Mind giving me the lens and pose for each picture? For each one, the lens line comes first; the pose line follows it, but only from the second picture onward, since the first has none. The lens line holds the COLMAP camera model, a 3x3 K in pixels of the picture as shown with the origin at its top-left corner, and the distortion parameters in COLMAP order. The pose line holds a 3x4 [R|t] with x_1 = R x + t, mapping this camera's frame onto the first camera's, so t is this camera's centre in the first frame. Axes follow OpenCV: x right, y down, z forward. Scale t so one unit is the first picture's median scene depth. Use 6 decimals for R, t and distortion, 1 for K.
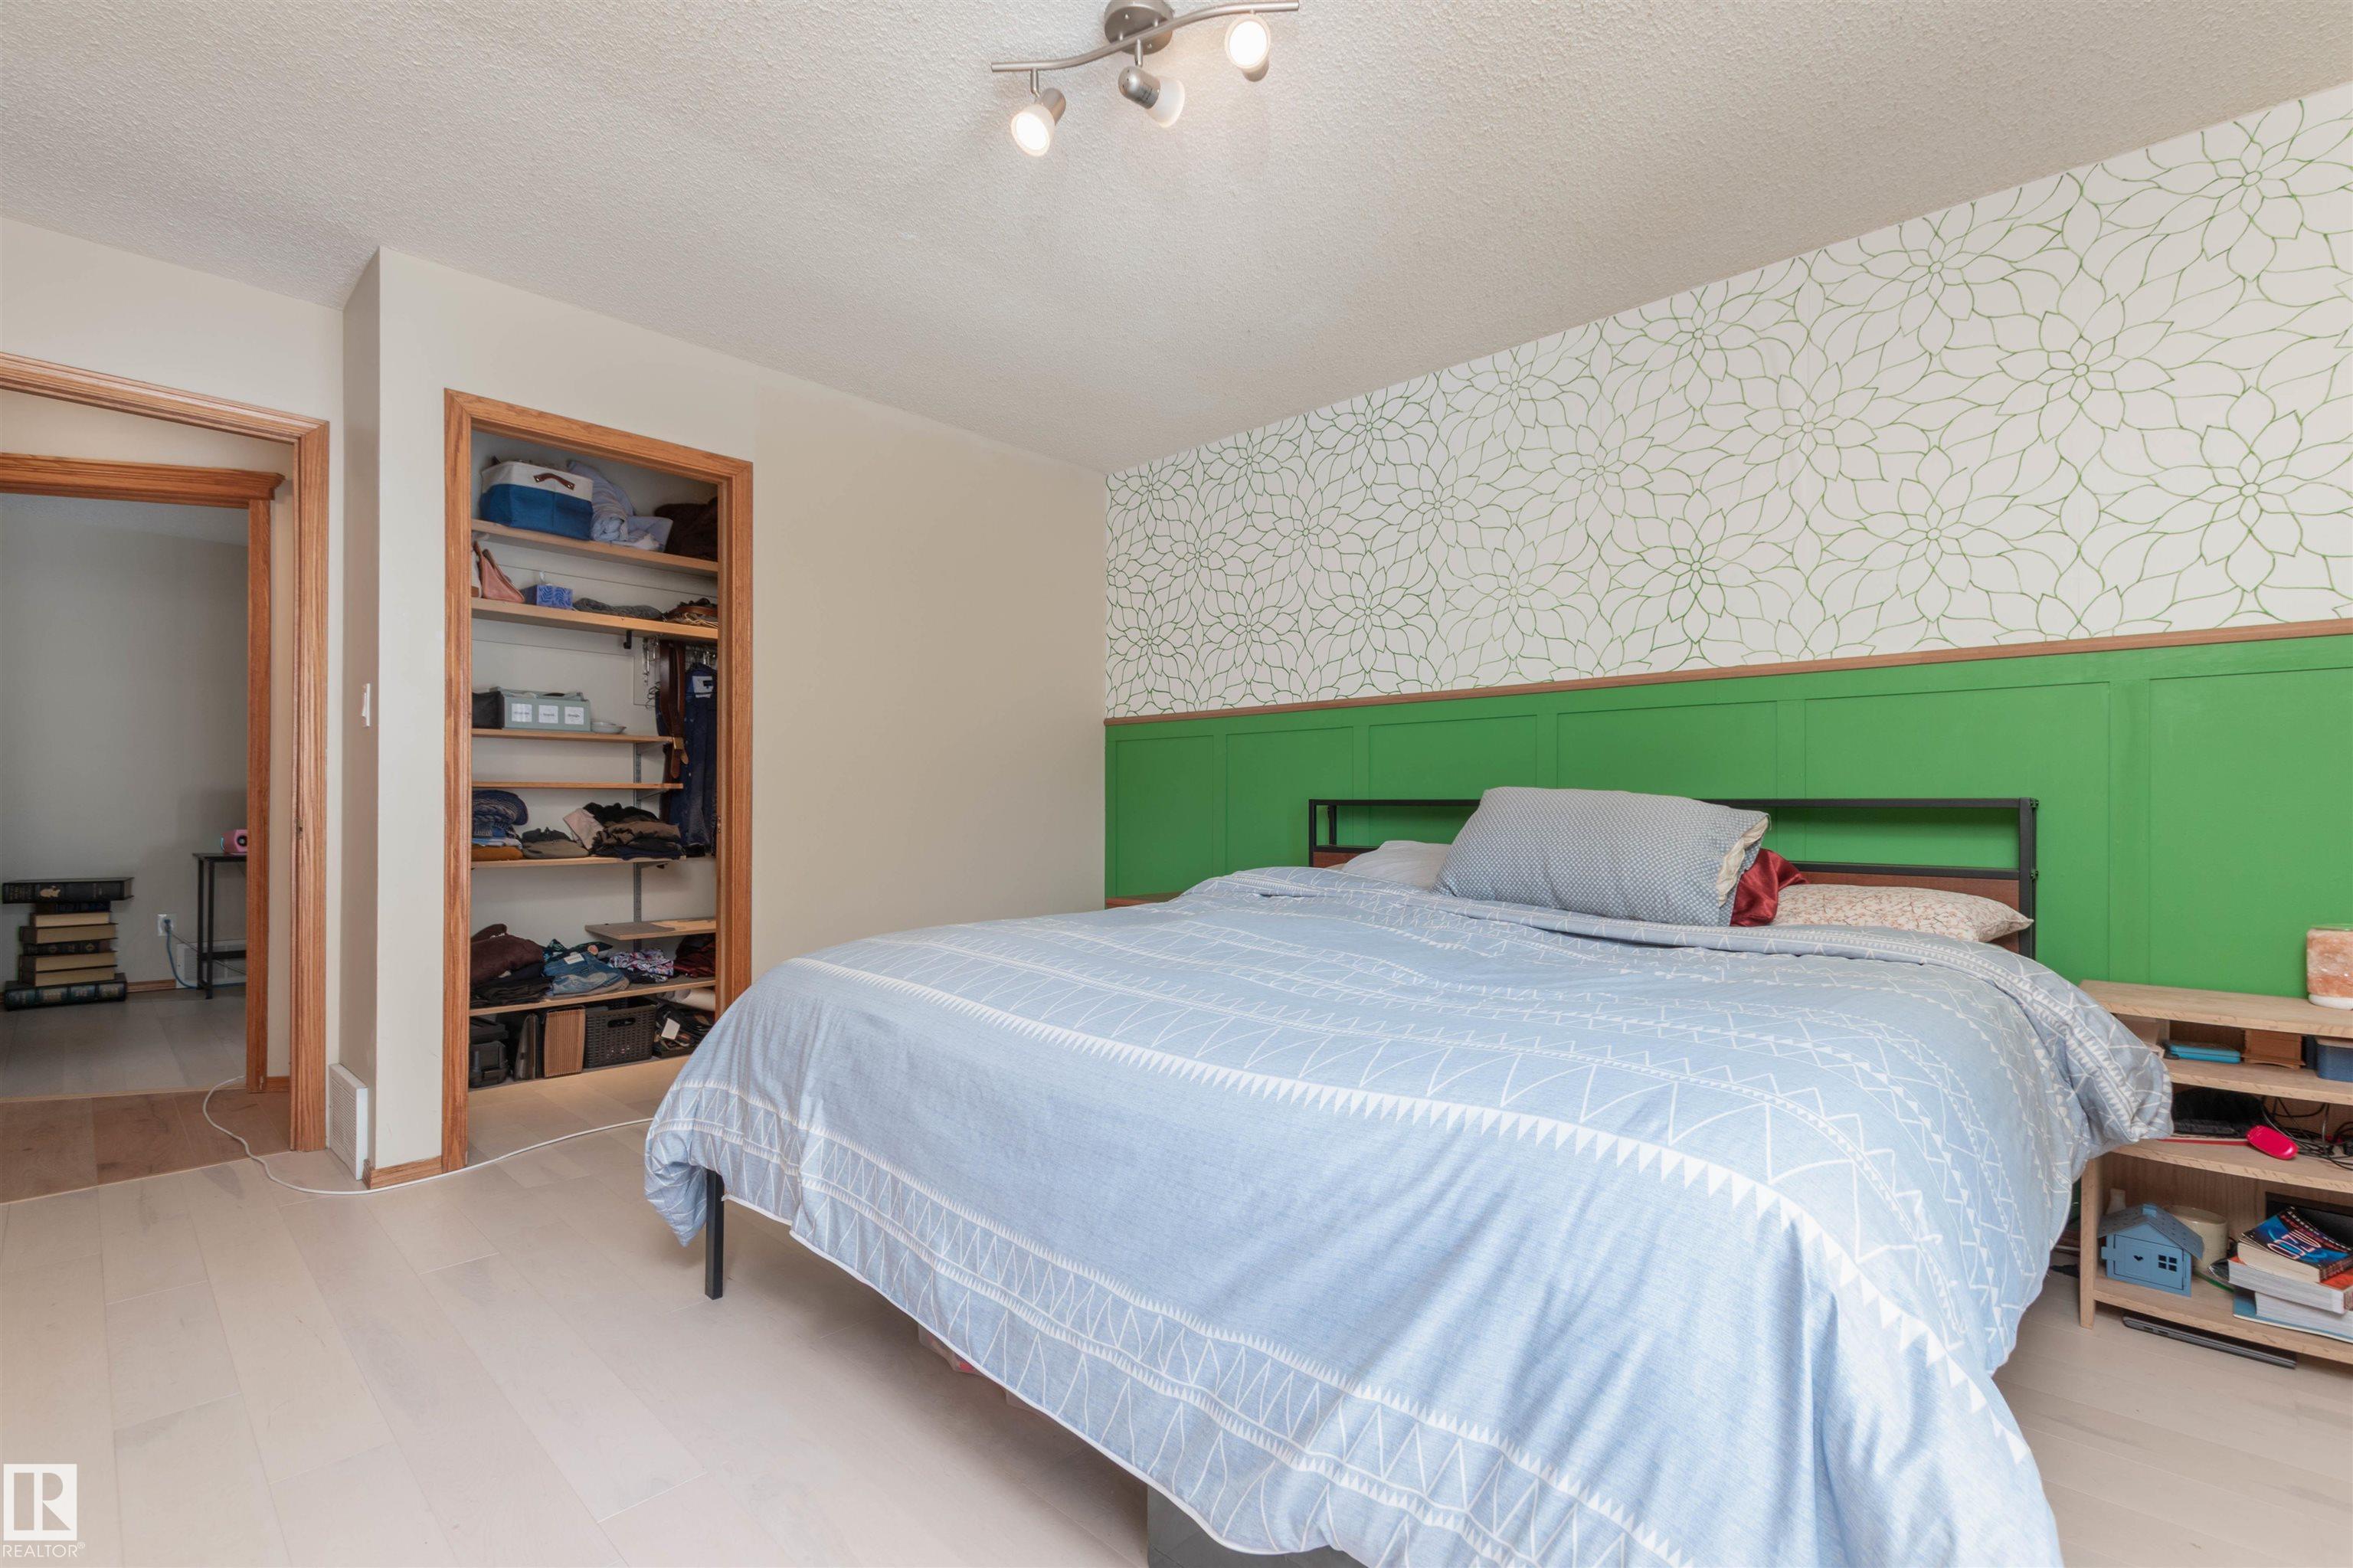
lens RADIAL K [[1040.8, 0, 1189.4], [0, 1040.8, 817.3], [0, 0, 1]] dist [0.006590, -0.002670]
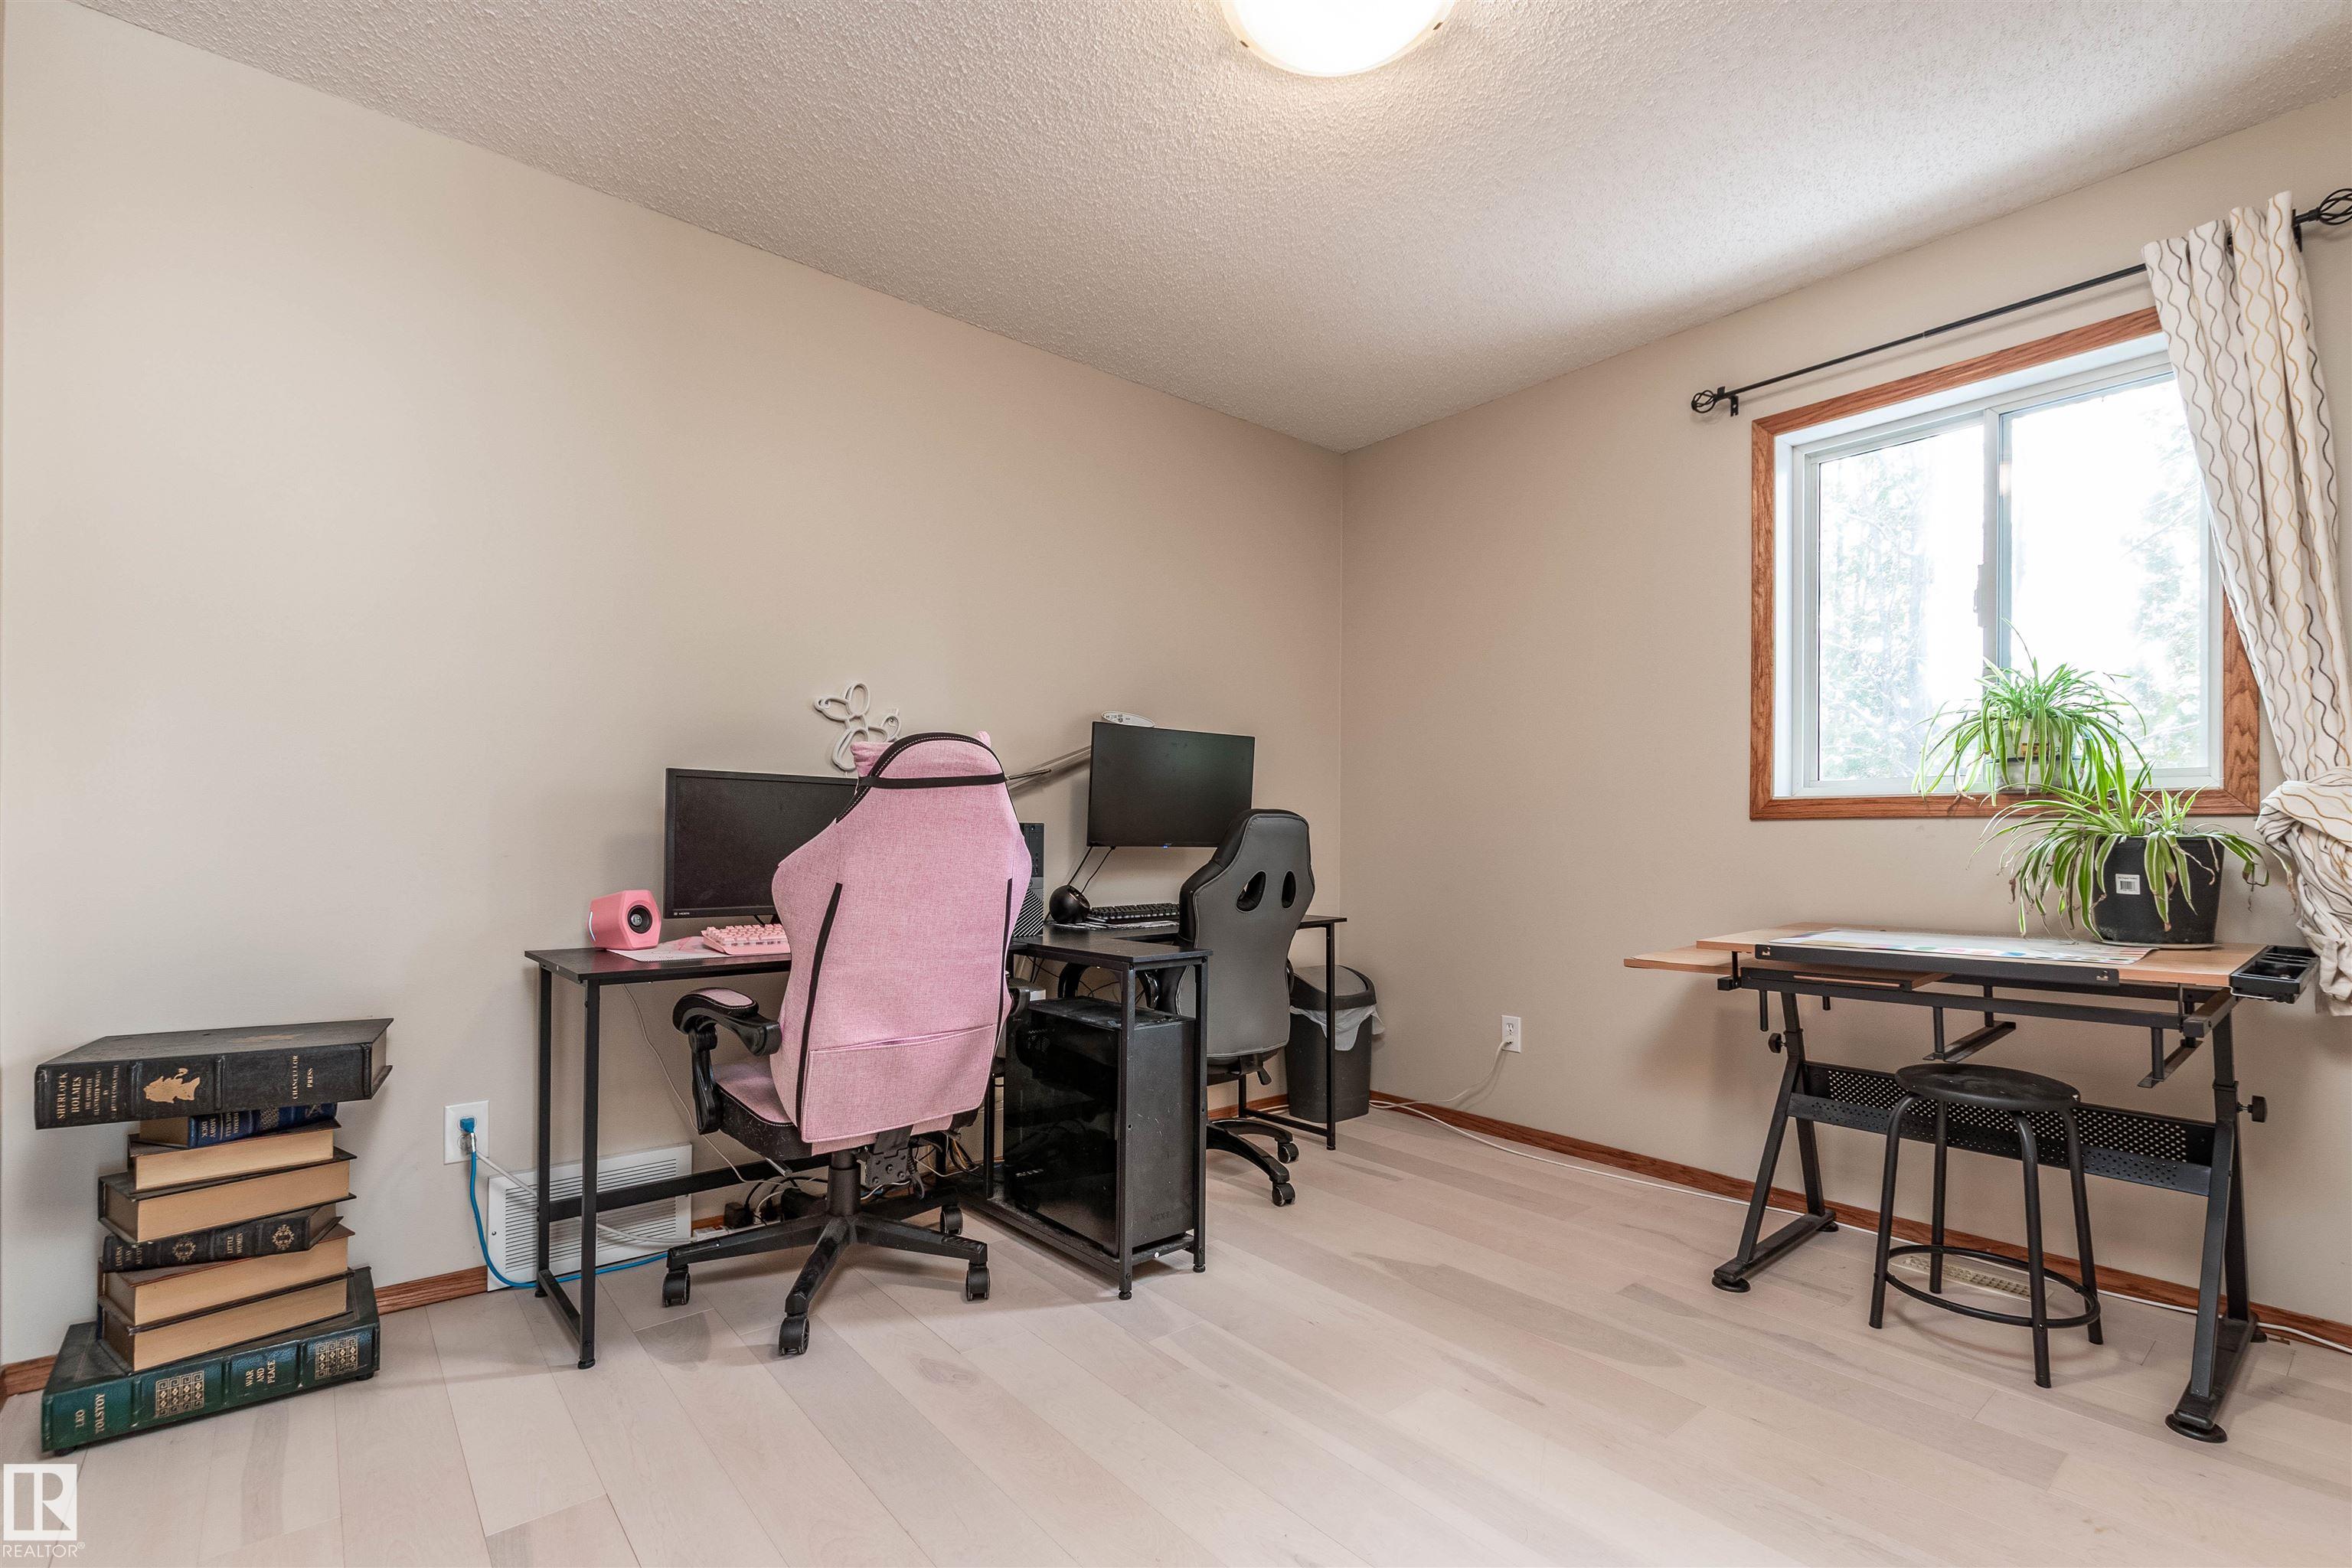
lens RADIAL K [[1040.4, 0, 1215.5], [0, 1040.4, 852.9], [0, 0, 1]] dist [0.006590, -0.002670]
pose [[0.995067, -0.001771, -0.099189, -0.706901], [0.001378, 0.999991, -0.004032, -0.000950], [0.099195, 0.003876, 0.995060, 0.682519]]
